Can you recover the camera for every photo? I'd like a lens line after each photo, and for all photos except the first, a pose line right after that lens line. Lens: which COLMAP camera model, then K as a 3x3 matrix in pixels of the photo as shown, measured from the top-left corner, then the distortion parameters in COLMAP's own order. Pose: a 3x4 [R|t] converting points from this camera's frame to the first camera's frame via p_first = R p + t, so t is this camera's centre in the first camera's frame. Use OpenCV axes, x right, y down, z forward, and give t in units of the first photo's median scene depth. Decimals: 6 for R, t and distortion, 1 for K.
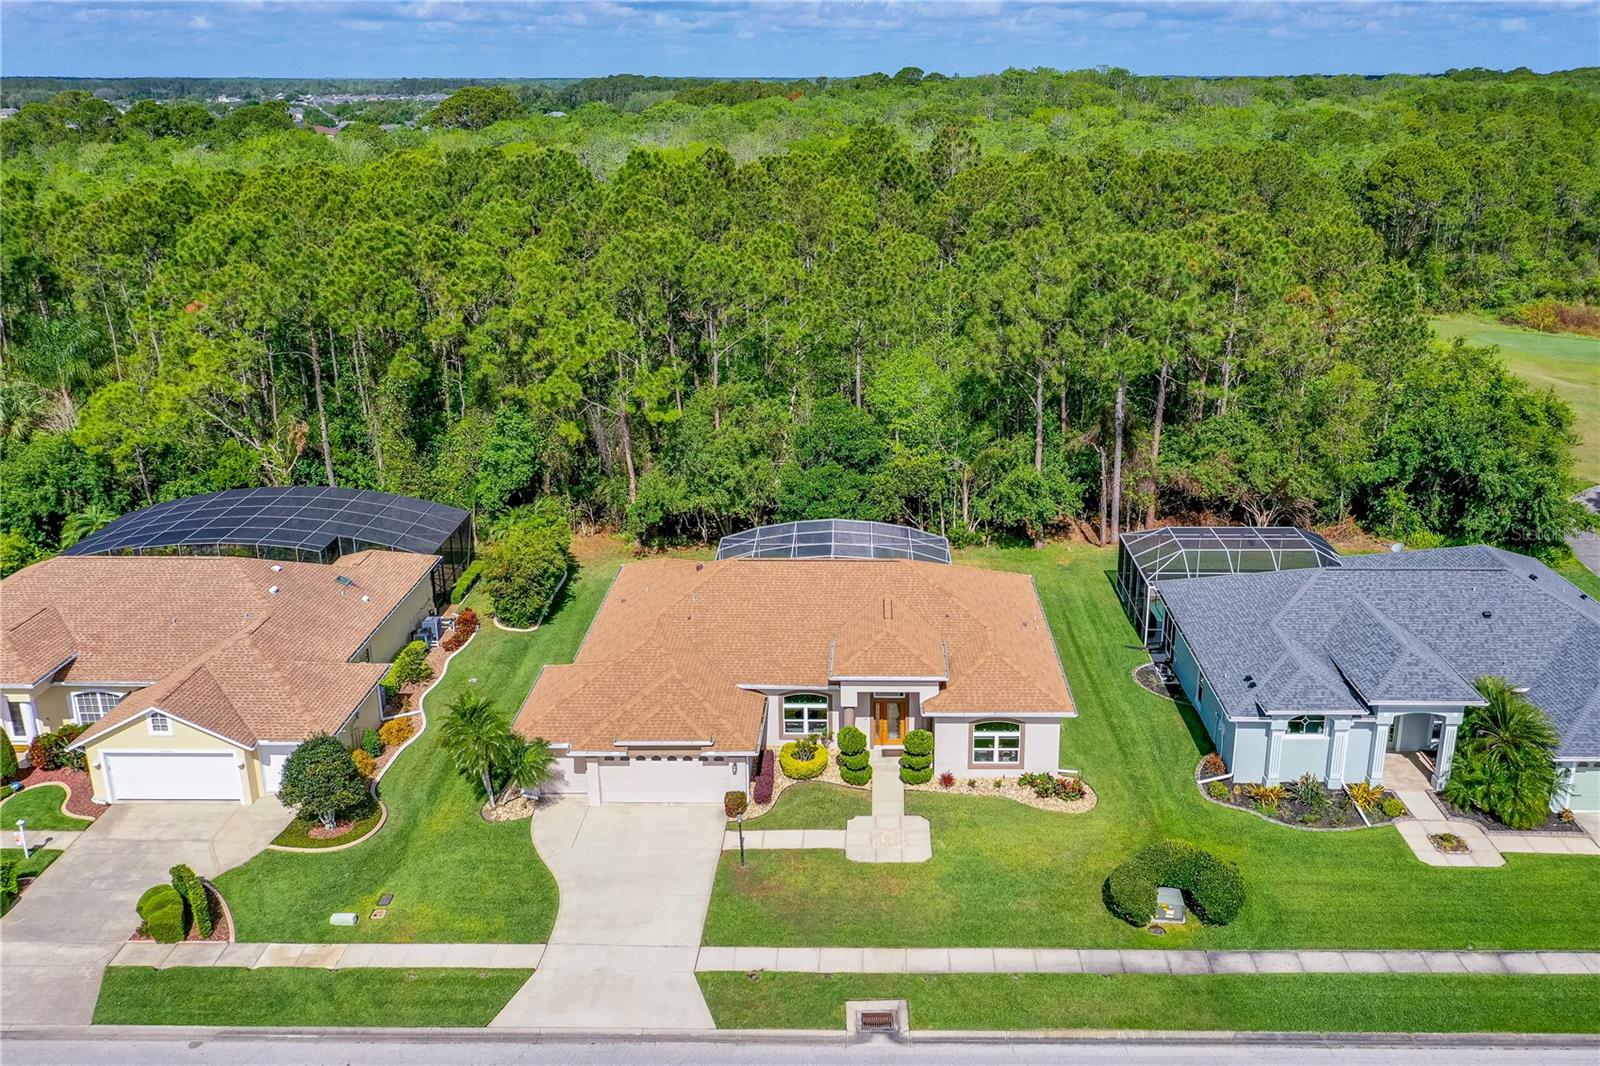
lens RADIAL K [[1313.2, 0, 807.9], [0, 1313.2, 536.9], [0, 0, 1]] dist [0.004388, -0.004598]
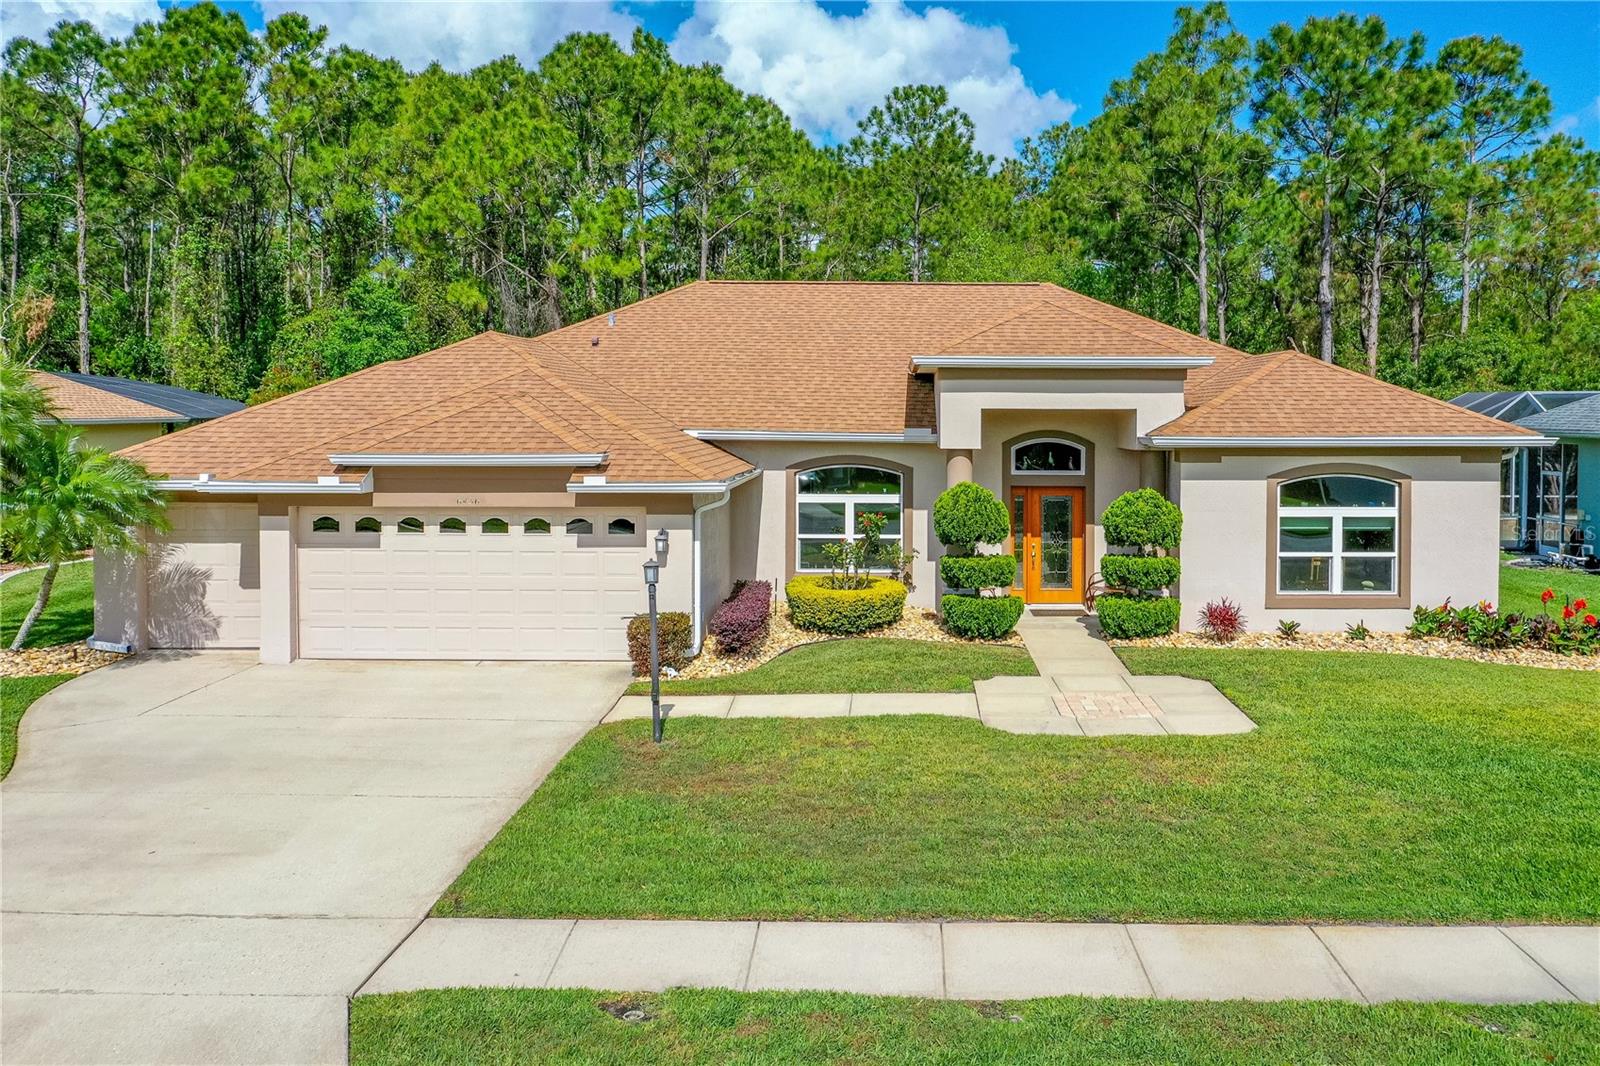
lens RADIAL K [[1232.3, 0, 836.4], [0, 1232.3, 460.3], [0, 0, 1]] dist [0.007216, 0.003500]
pose [[0.999912, 0.010453, 0.008204, -0.010081], [-0.007142, 0.943391, -0.331605, 0.267279], [-0.011206, 0.331517, 0.943383, 0.665921]]
